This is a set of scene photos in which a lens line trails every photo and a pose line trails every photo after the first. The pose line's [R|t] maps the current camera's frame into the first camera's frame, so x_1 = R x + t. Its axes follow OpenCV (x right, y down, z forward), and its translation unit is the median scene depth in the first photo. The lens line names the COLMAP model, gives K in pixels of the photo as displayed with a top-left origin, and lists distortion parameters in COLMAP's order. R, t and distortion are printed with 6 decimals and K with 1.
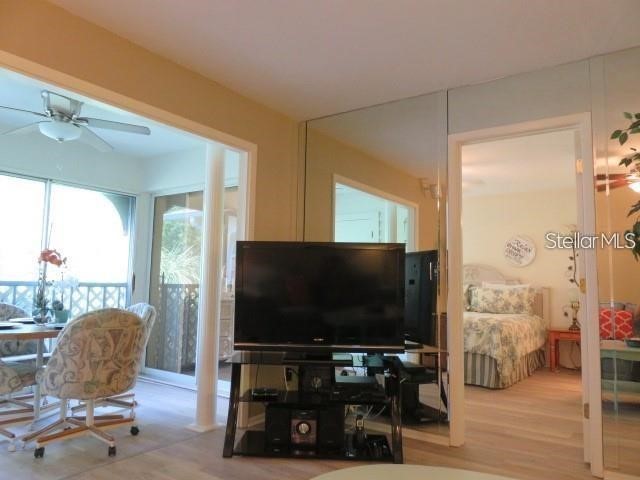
lens RADIAL K [[473.7, 0, 319.9], [0, 473.7, 239.6], [0, 0, 1]] dist [-0.020568, 0.002592]
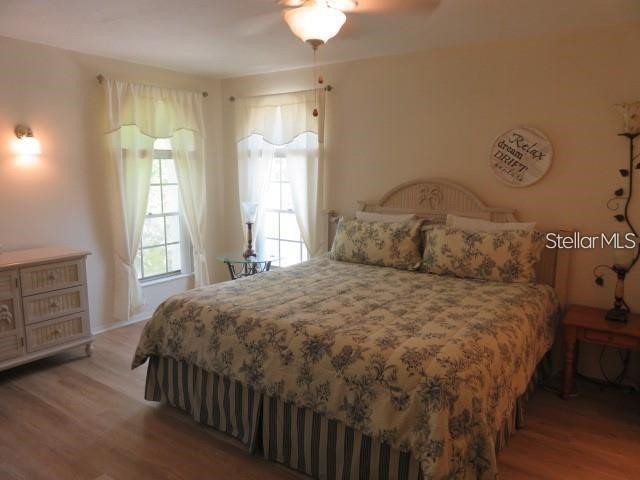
lens RADIAL K [[473.7, 0, 319.0], [0, 473.7, 241.6], [0, 0, 1]] dist [-0.020568, 0.002592]
pose [[0.999811, -0.019417, -0.000131, 0.211729], [0.018847, 0.968753, 0.247312, -0.018184], [-0.004675, -0.247268, 0.968936, 0.505005]]
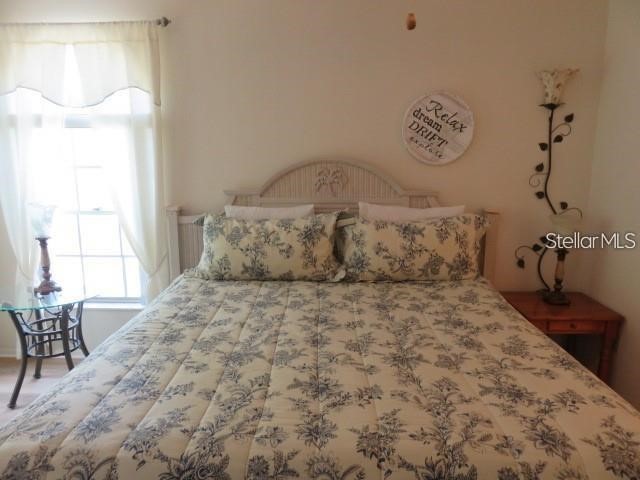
lens RADIAL K [[473.7, 0, 317.7], [0, 473.7, 241.5], [0, 0, 1]] dist [-0.020568, 0.002592]
pose [[0.832545, -0.133979, 0.537511, 0.085737], [-0.031157, 0.957451, 0.286910, 0.002856], [-0.553080, -0.255613, 0.792947, 0.729142]]
